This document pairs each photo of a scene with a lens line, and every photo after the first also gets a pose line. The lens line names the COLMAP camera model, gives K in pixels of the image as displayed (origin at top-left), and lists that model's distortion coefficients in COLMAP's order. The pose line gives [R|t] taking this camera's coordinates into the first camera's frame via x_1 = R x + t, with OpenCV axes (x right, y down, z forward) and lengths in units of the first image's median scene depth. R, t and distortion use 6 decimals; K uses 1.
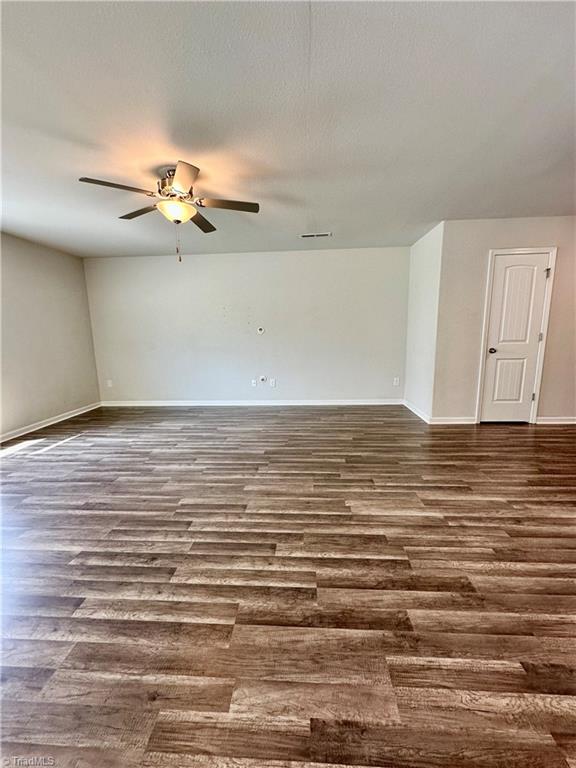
lens RADIAL K [[306.1, 0, 285.7], [0, 306.1, 385.0], [0, 0, 1]] dist [0.001177, -0.000151]
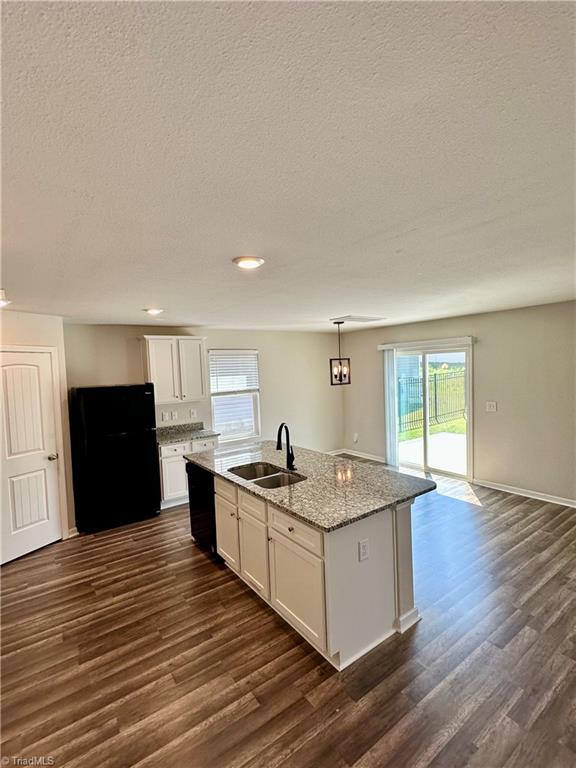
lens RADIAL K [[364.0, 0, 283.3], [0, 364.0, 383.5], [0, 0, 1]] dist [0.000436, -0.000923]
pose [[-0.778570, 0.077342, -0.622773, 0.680201], [-0.051043, 0.981284, 0.185677, -0.345058], [0.625478, 0.176350, -0.760051, 0.556459]]
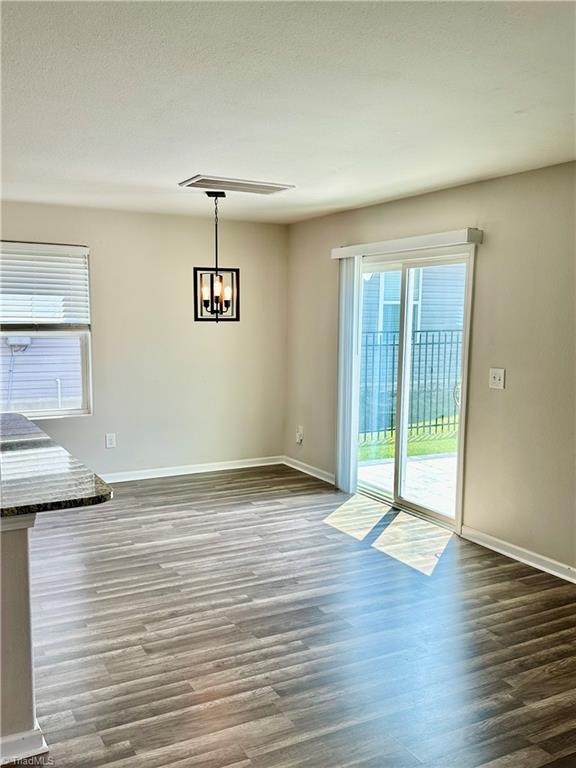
lens RADIAL K [[711.9, 0, 268.9], [0, 711.9, 384.5], [0, 0, 1]] dist [0.042704, 0.000000]
pose [[-0.856001, 0.066718, -0.512652, 0.021105], [-0.078368, 0.963431, 0.256239, -0.327202], [0.511000, 0.259516, -0.819469, 1.013532]]
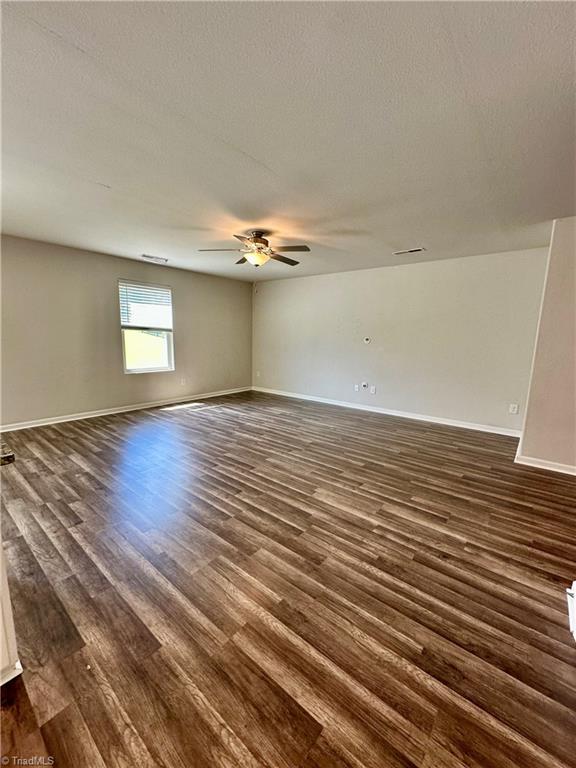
lens RADIAL K [[306.1, 0, 289.3], [0, 306.1, 384.3], [0, 0, 1]] dist [0.001177, -0.000151]
pose [[0.815482, 0.128255, -0.564393, 0.648163], [-0.134071, 0.990475, 0.031362, -0.043084], [0.563040, 0.050094, 0.824910, -0.073594]]
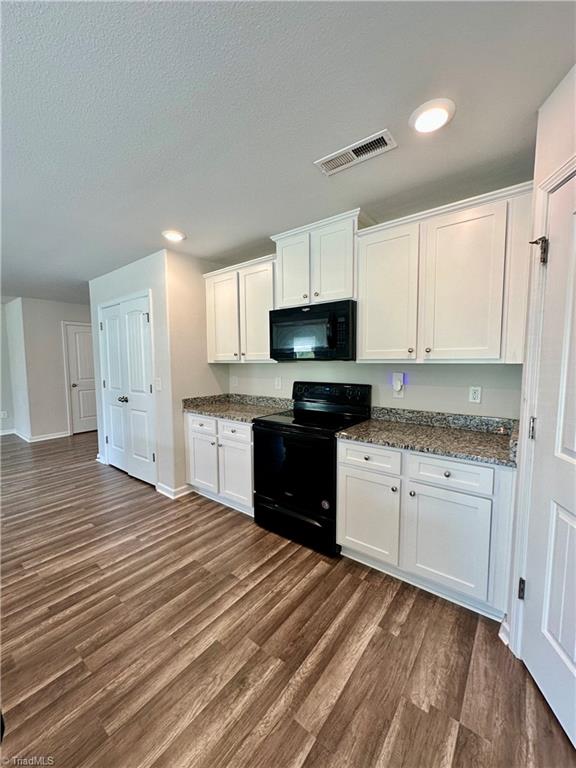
lens RADIAL K [[306.1, 0, 288.2], [0, 306.1, 385.9], [0, 0, 1]] dist [0.001177, -0.000151]
pose [[0.563100, -0.053422, 0.824660, 0.028491], [0.134227, 0.990569, -0.027484, 0.113717], [-0.815415, 0.126168, 0.564960, -1.092996]]
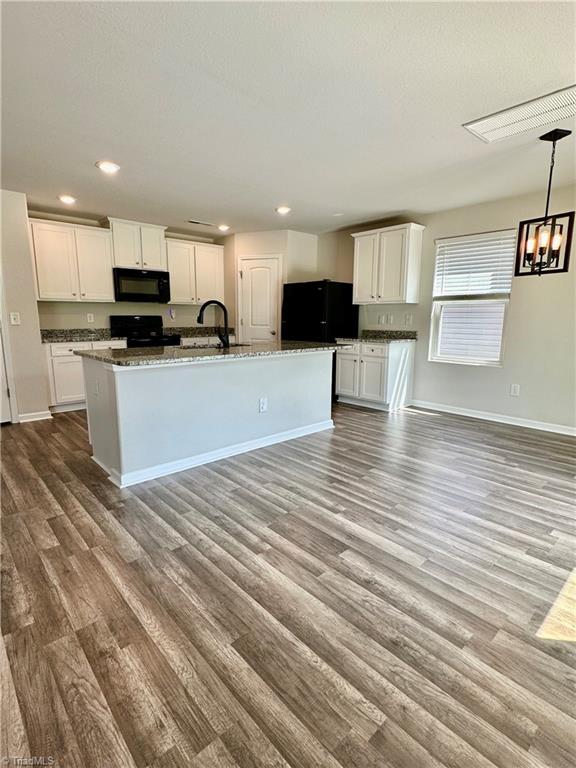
lens RADIAL K [[381.8, 0, 286.0], [0, 381.8, 382.1], [0, 0, 1]] dist [0.005151, 0.002004]
pose [[-0.718696, -0.102572, 0.687717, -1.248819], [0.127688, 0.952770, 0.275544, -0.046787], [-0.683500, 0.285845, -0.671655, 0.454994]]
